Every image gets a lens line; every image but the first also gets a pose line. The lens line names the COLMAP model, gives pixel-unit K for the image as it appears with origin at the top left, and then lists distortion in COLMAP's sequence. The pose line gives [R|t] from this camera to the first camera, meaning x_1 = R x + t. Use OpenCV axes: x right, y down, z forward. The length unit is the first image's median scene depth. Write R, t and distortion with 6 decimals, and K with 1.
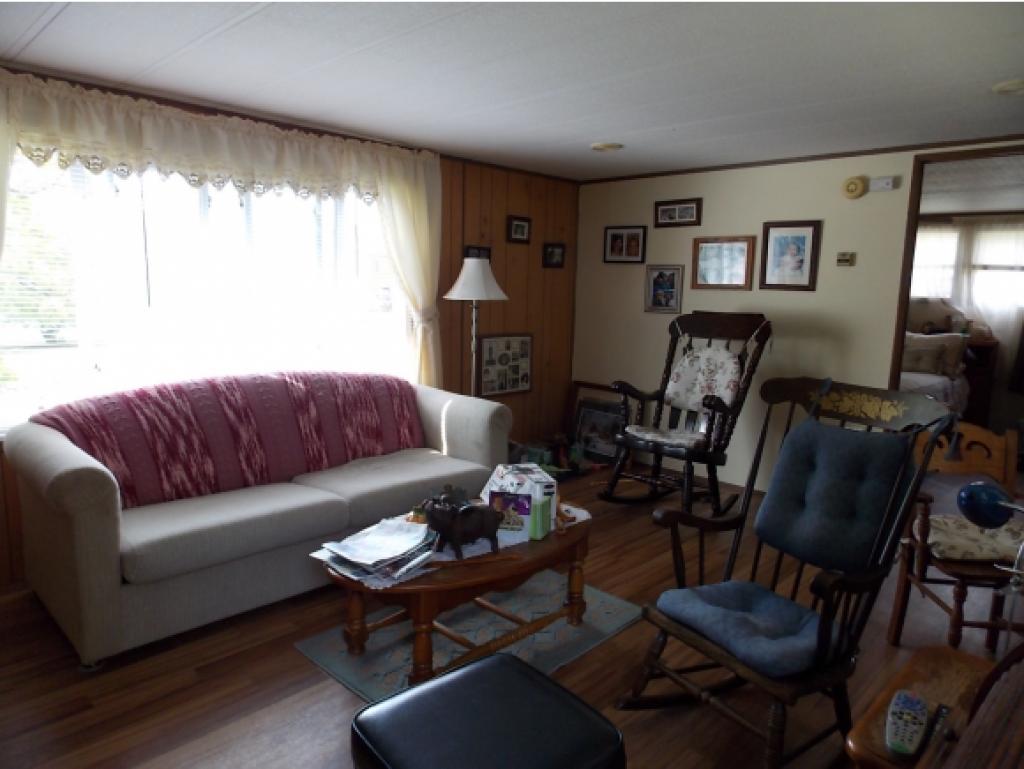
lens RADIAL K [[678.0, 0, 515.8], [0, 678.0, 379.0], [0, 0, 1]] dist [0.000519, -0.000509]
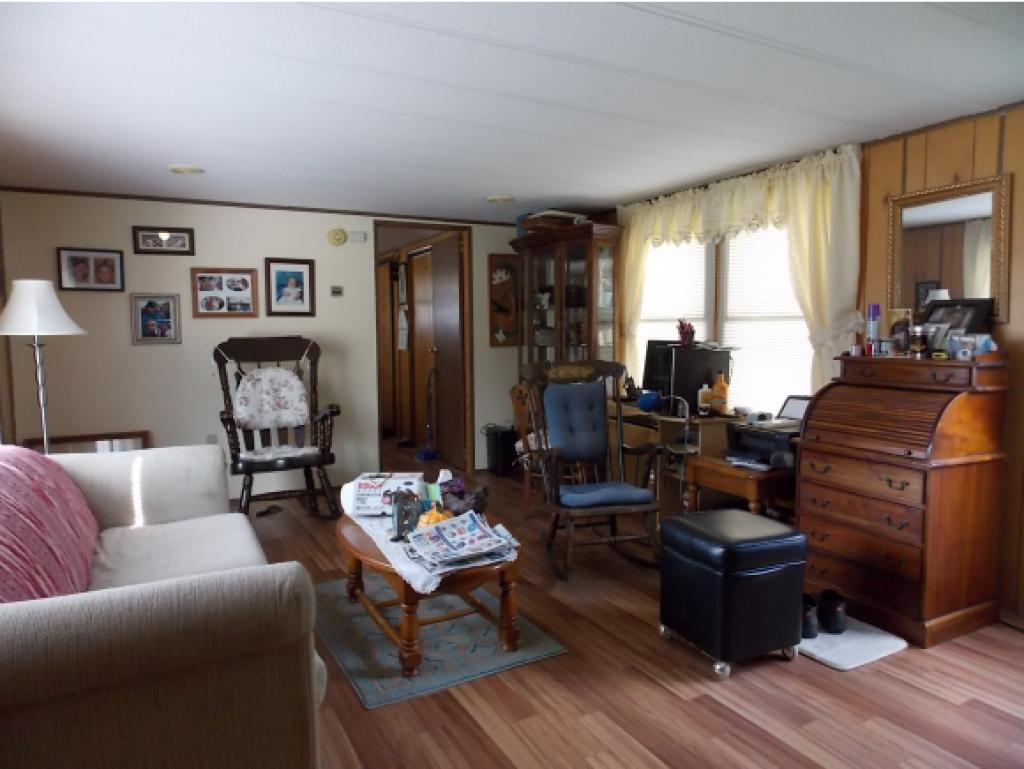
lens RADIAL K [[678.0, 0, 515.8], [0, 678.0, 379.0], [0, 0, 1]] dist [0.000519, -0.000509]
pose [[0.299550, -0.104195, 0.948374, -0.617247], [0.152661, 0.986446, 0.060159, -0.034837], [-0.941788, 0.126759, 0.311396, 0.277739]]
